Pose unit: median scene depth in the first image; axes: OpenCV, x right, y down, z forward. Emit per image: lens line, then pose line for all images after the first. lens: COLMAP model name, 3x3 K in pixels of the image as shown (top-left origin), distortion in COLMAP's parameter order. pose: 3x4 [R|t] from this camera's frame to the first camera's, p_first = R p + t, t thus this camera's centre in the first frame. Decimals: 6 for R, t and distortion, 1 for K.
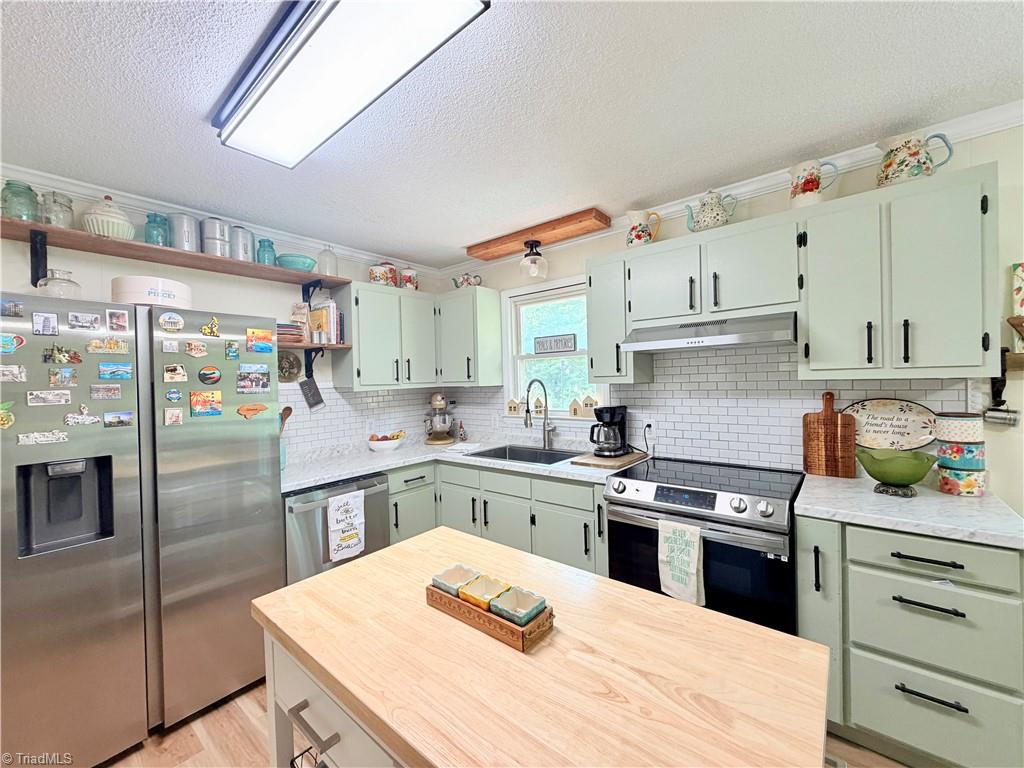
lens RADIAL K [[407.4, 0, 512.0], [0, 407.4, 384.0], [0, 0, 1]] dist [-0.001475, -0.000300]
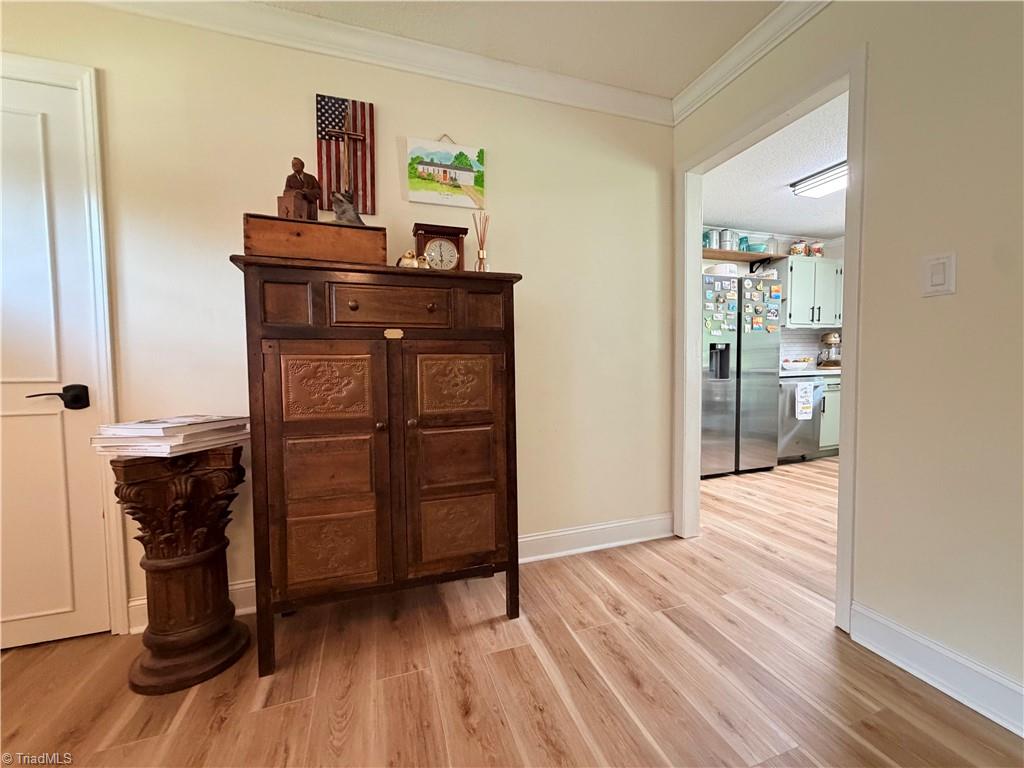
lens RADIAL K [[407.4, 0, 512.0], [0, 407.4, 384.0], [0, 0, 1]] dist [-0.001475, -0.000300]
pose [[0.848458, 0.043899, -0.527440, -0.616503], [-0.015776, 0.998209, 0.057704, 0.221776], [0.529028, -0.040639, 0.847631, -1.227005]]
